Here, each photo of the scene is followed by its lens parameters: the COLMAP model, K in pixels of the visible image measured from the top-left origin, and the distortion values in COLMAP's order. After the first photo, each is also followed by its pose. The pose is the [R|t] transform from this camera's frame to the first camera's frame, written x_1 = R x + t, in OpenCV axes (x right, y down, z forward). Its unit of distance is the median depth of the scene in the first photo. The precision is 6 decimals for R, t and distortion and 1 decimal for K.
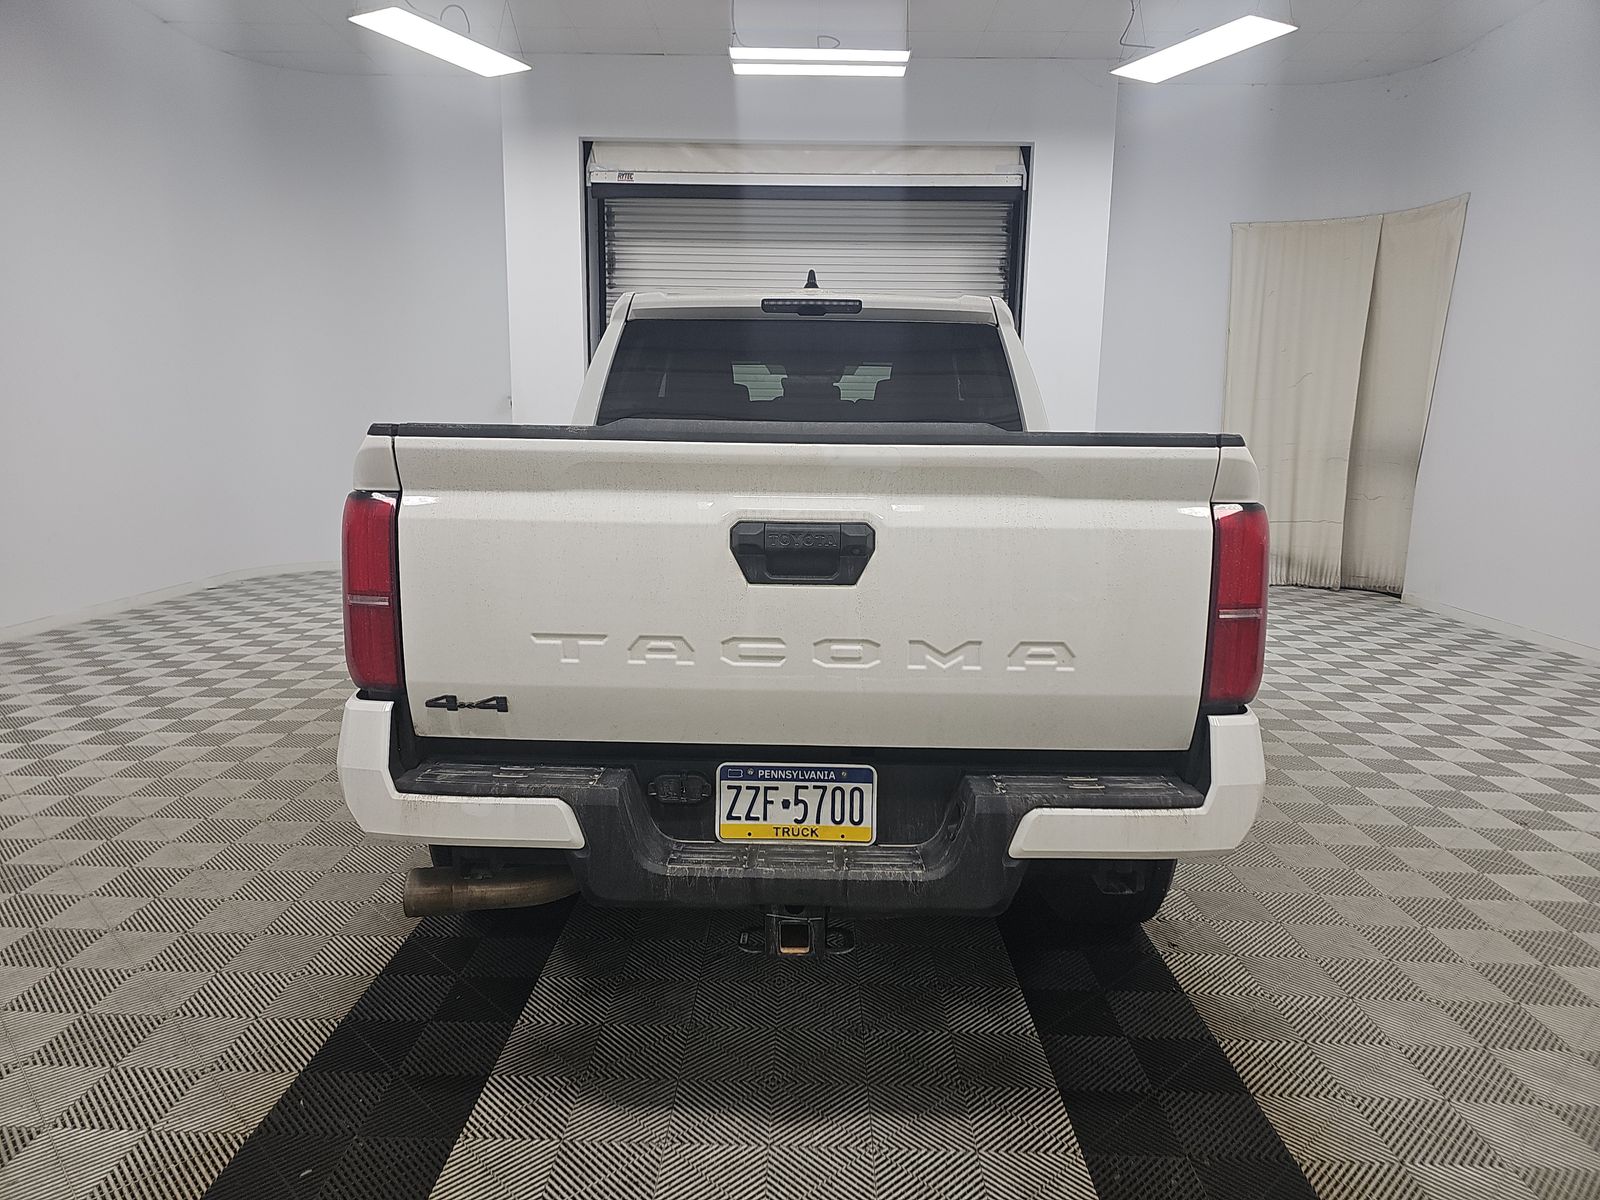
lens RADIAL K [[1044.2, 0, 804.5], [0, 1044.2, 582.0], [0, 0, 1]] dist [0.100230, -0.106660]
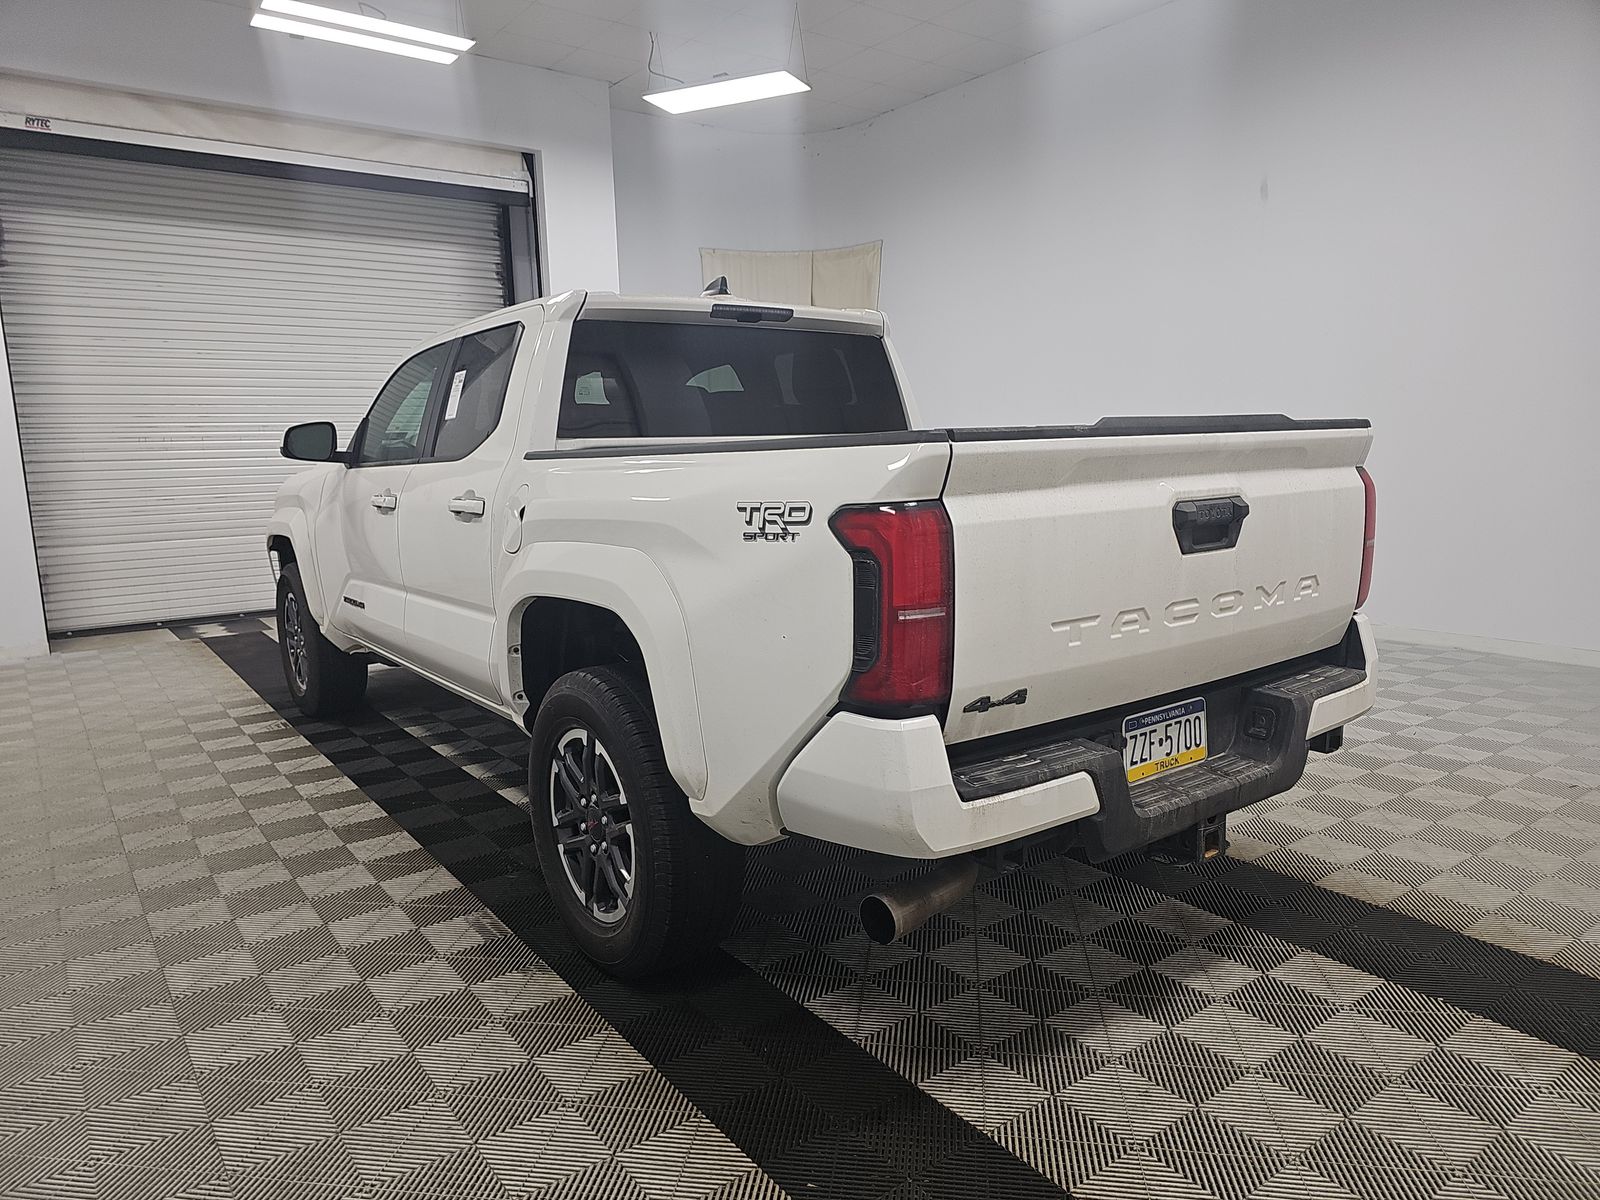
lens RADIAL K [[1057.6, 0, 802.6], [0, 1057.6, 595.4], [0, 0, 1]] dist [0.059299, -0.052608]
pose [[0.788514, -0.121821, 0.602830, -1.037961], [0.120866, 0.991766, 0.042322, -0.051209], [-0.603023, 0.039490, 0.796746, 0.282340]]
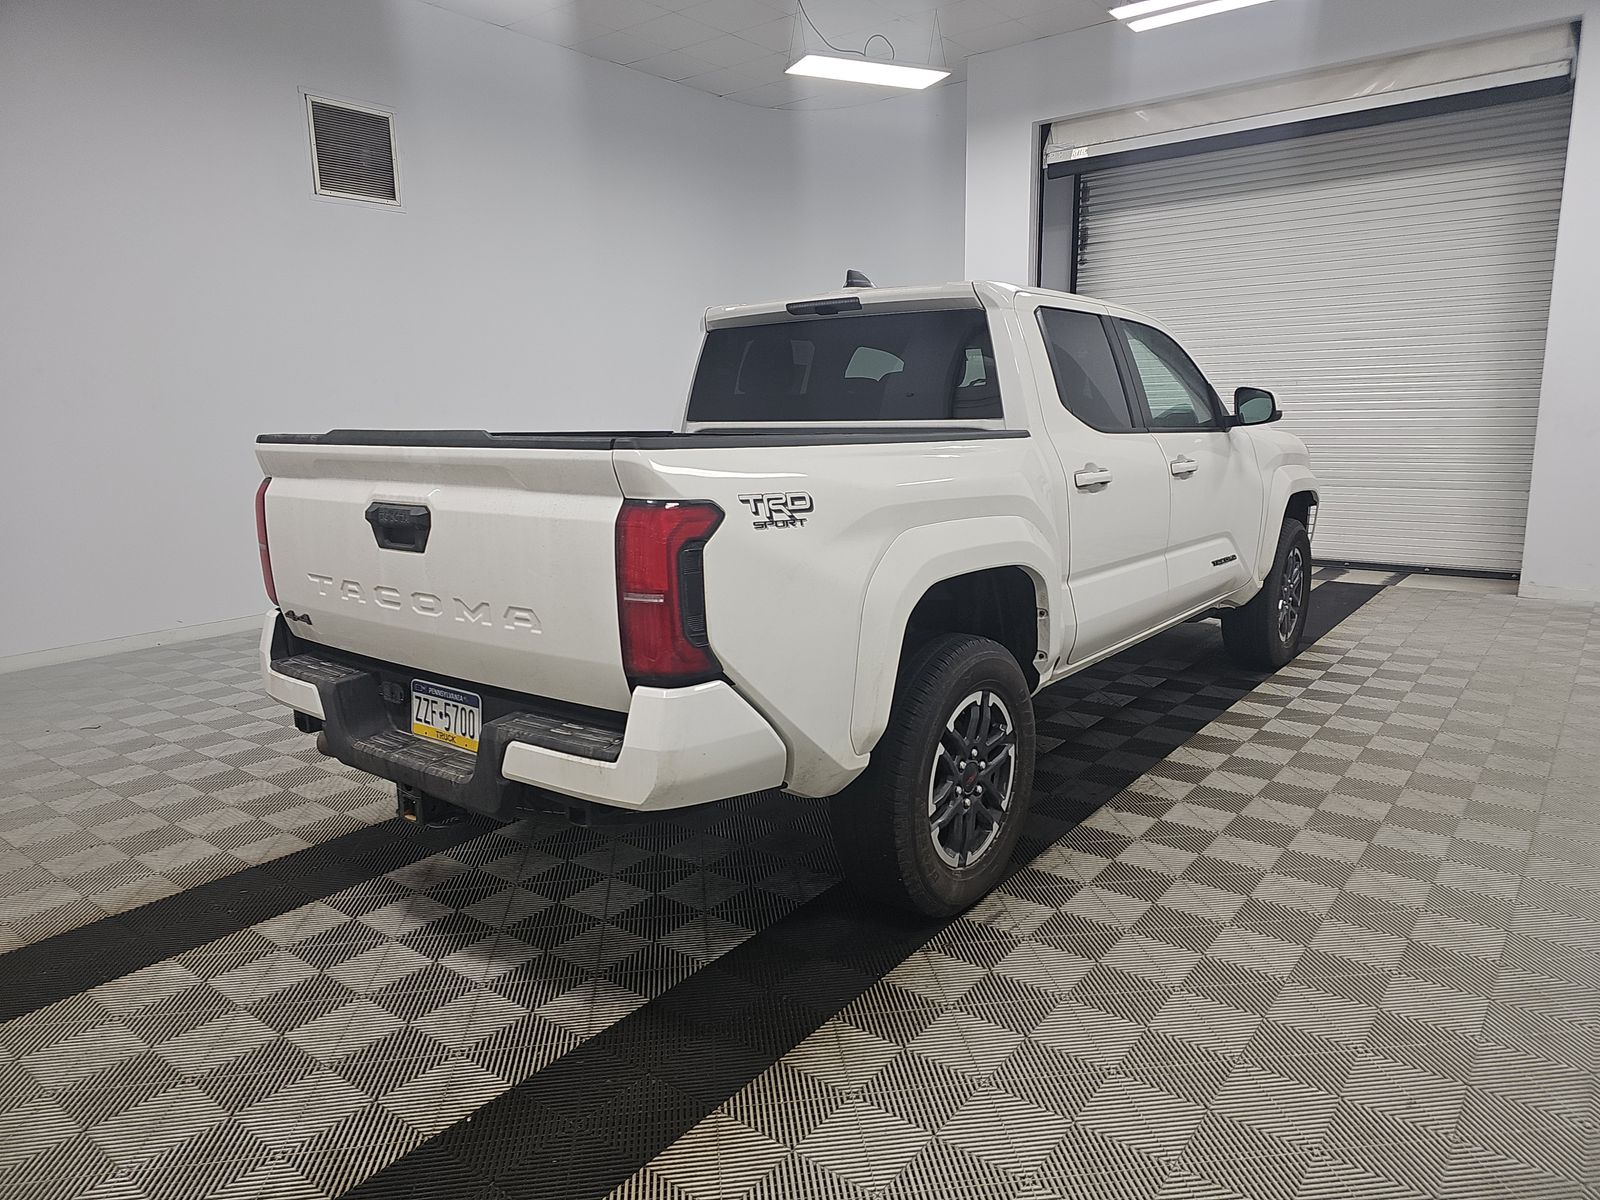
lens RADIAL K [[1075.3, 0, 847.1], [0, 1075.3, 586.0], [0, 0, 1]] dist [0.044375, -0.005127]
pose [[0.807952, 0.072775, -0.584737, 1.197303], [-0.056457, 0.997339, 0.046117, -0.045437], [0.586538, -0.004247, 0.809911, 0.185697]]
